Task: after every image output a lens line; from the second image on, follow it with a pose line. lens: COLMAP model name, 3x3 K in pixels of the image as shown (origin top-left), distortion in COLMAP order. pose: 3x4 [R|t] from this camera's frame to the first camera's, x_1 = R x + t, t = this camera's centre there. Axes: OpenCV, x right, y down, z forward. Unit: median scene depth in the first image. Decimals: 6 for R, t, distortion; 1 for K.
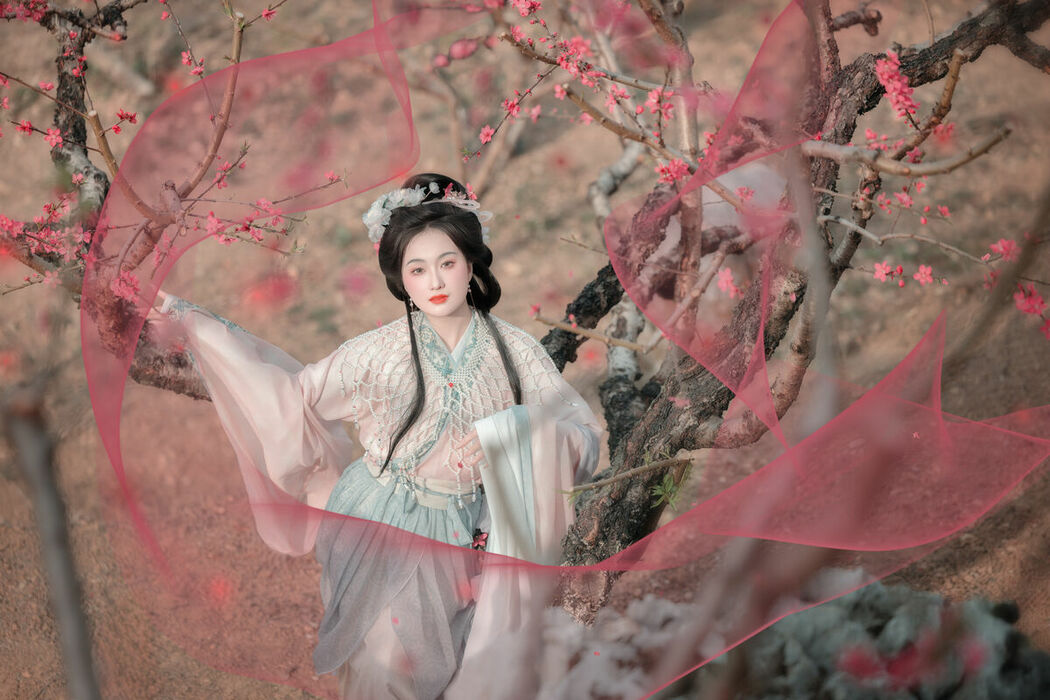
lens RADIAL K [[4577.0, 0, 525.0], [0, 4577.0, 350.0], [0, 0, 1]] dist [0.002054, -6.312848]
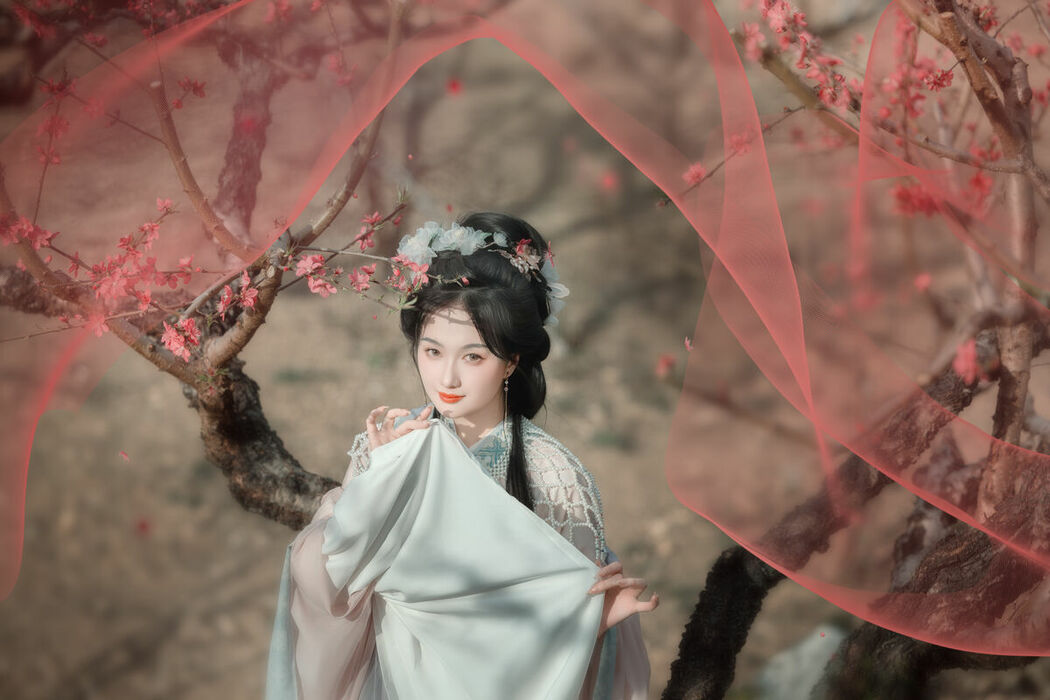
lens RADIAL K [[3957.7, 0, 525.0], [0, 3957.7, 350.0], [0, 0, 1]] dist [-0.086741, -4.098368]
pose [[0.982190, 0.115914, -0.147877, 0.053587], [-0.130763, 0.986855, -0.094968, 0.037002], [0.134925, 0.112614, 0.984436, 0.365698]]
